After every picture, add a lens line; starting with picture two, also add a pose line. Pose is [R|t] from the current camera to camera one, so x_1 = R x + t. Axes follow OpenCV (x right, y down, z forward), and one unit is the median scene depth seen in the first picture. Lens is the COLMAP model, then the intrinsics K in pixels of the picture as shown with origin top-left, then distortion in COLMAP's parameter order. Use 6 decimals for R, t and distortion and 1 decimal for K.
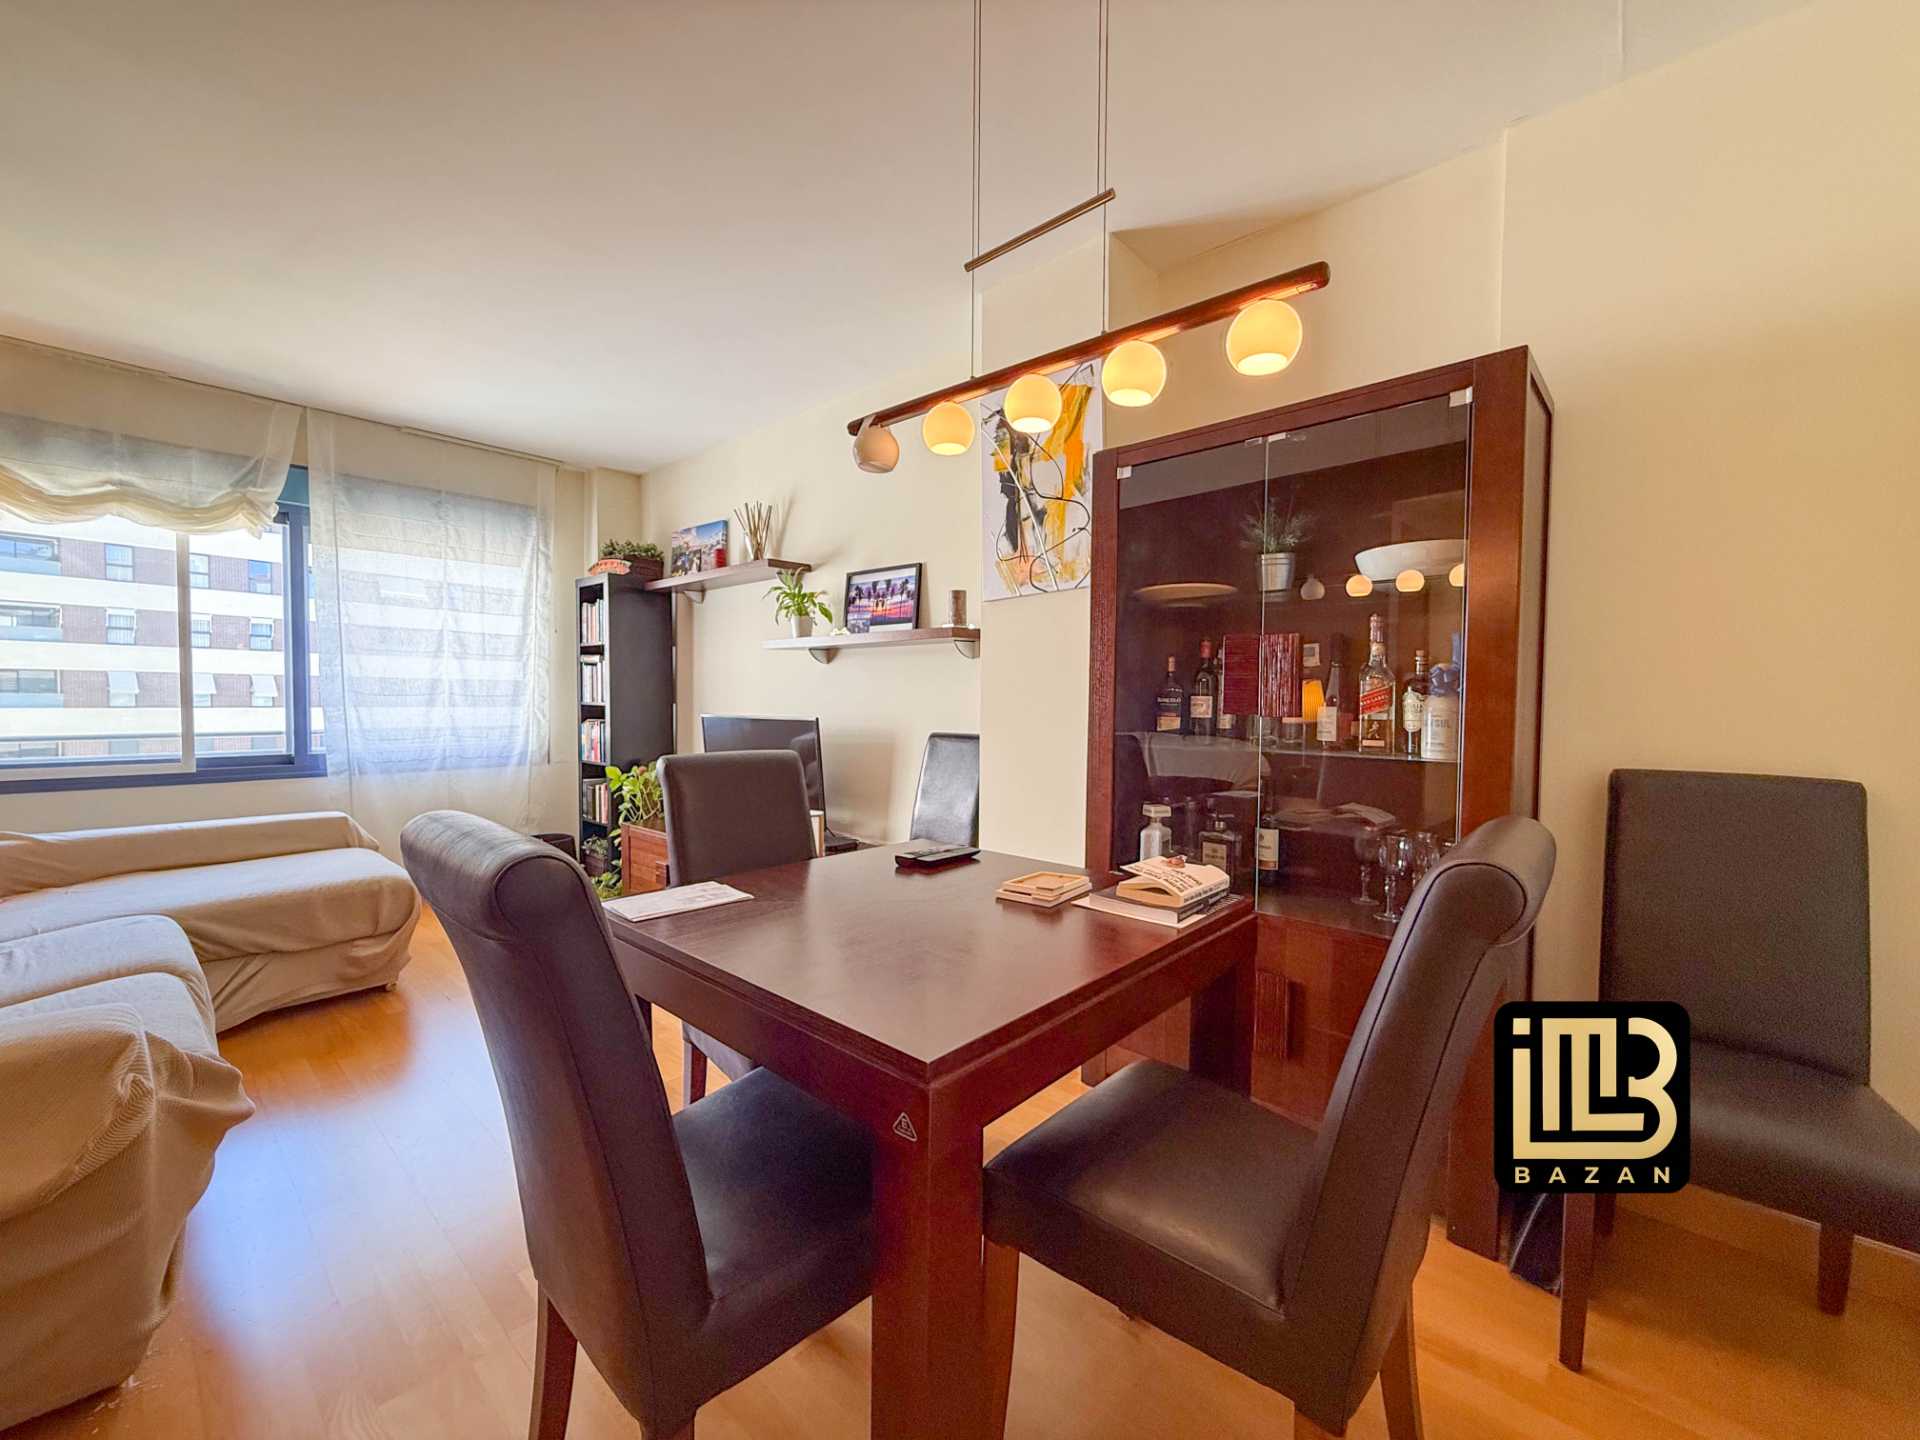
lens RADIAL K [[765.5, 0, 959.9], [0, 765.5, 721.4], [0, 0, 1]] dist [-0.002577, 0.000725]
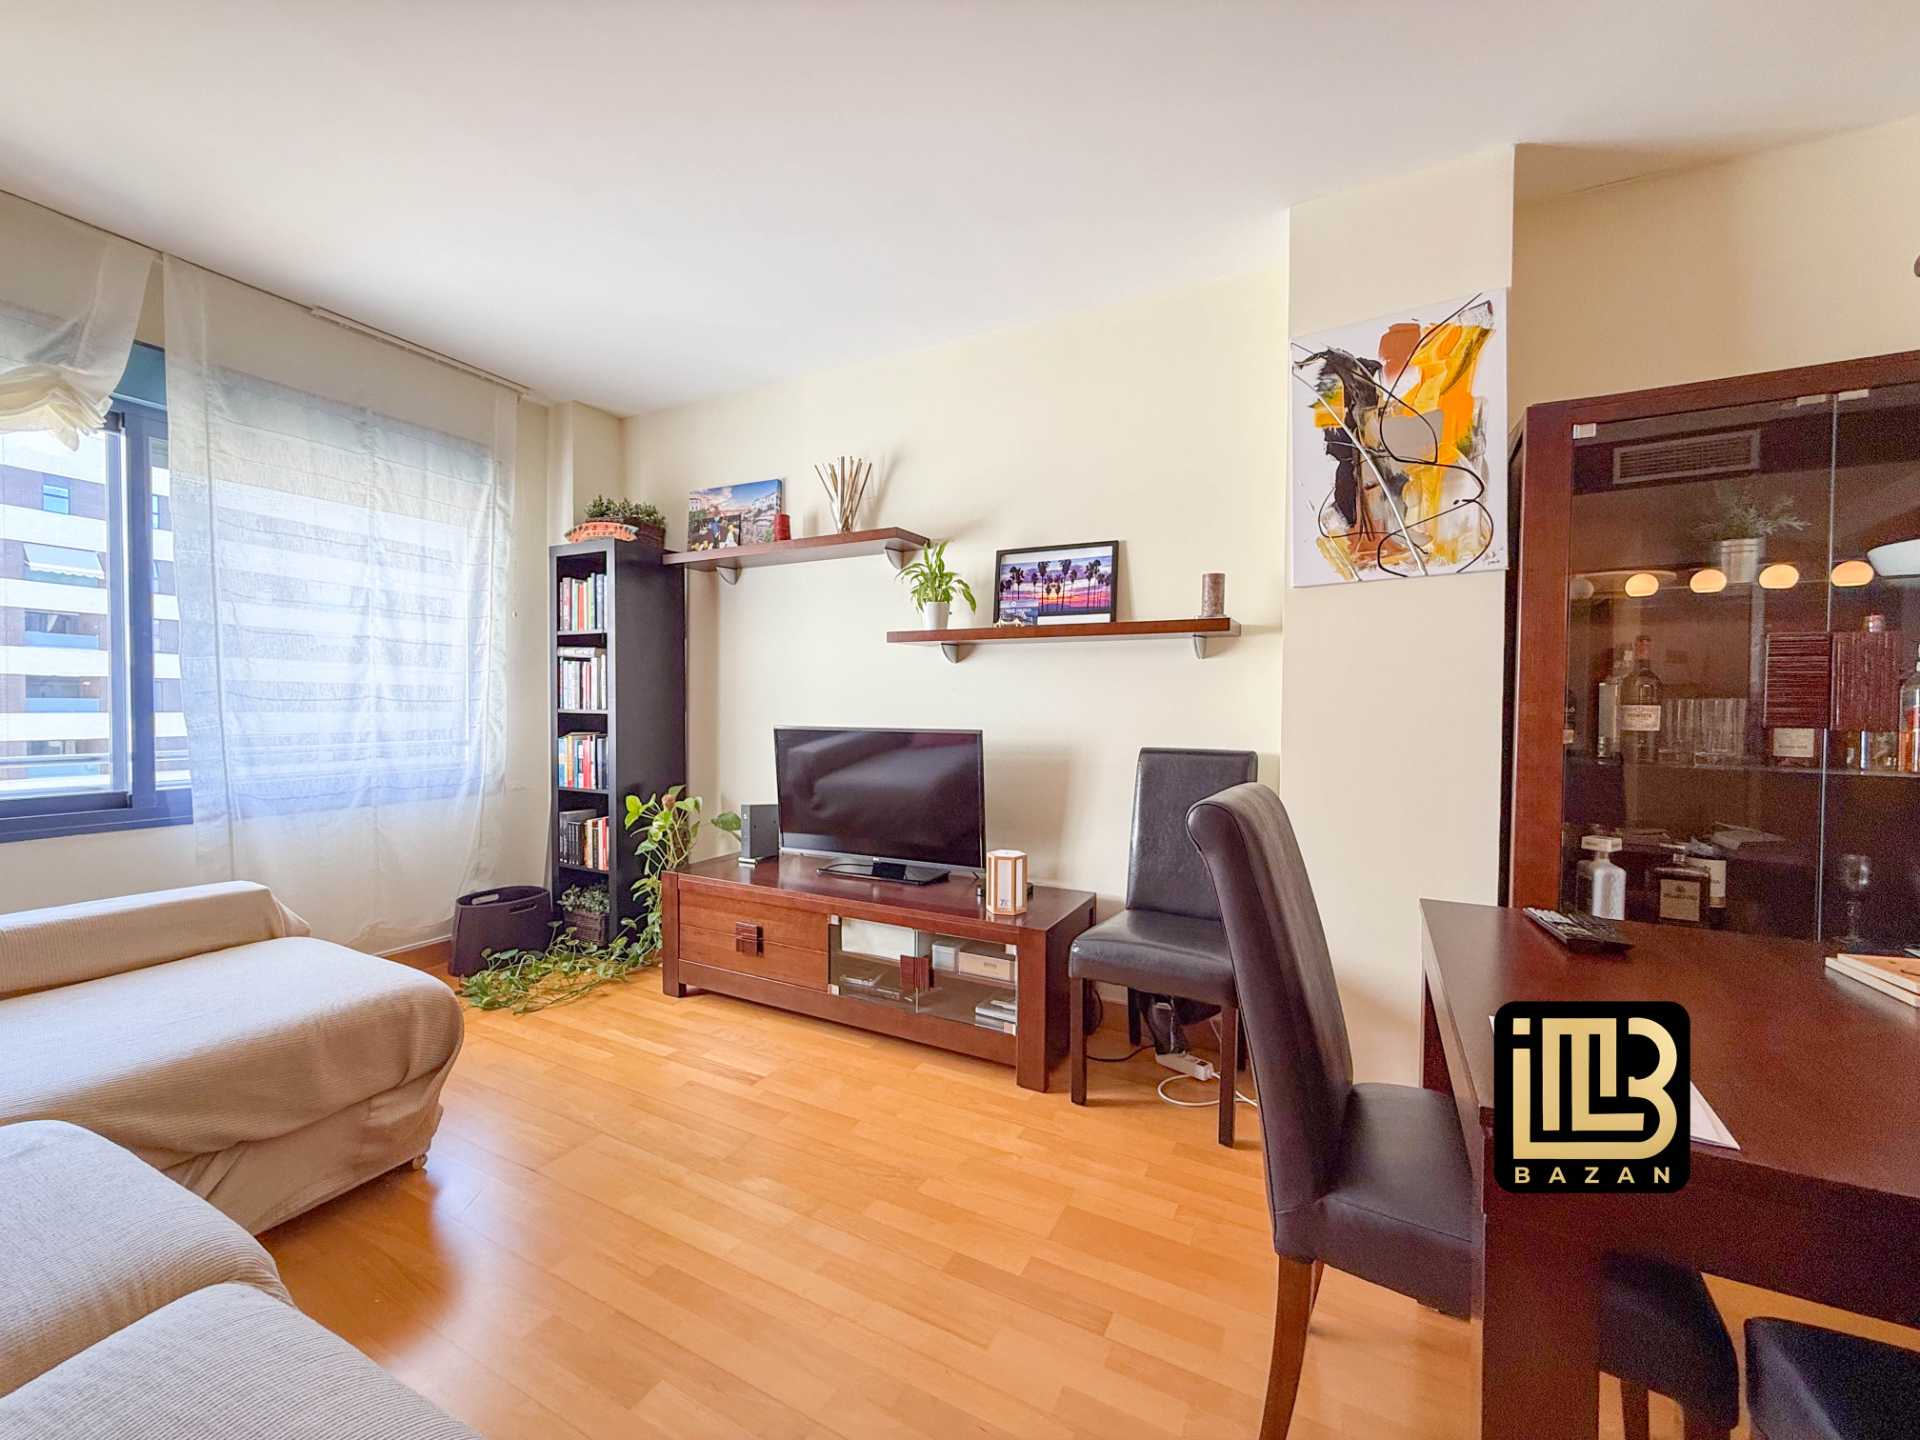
lens RADIAL K [[765.5, 0, 959.1], [0, 765.5, 720.0], [0, 0, 1]] dist [-0.002577, 0.000725]
pose [[0.969891, -0.002781, 0.243522, -0.385915], [0.004975, 0.999952, -0.008394, -0.008446], [-0.243487, 0.009352, 0.969859, 0.228984]]
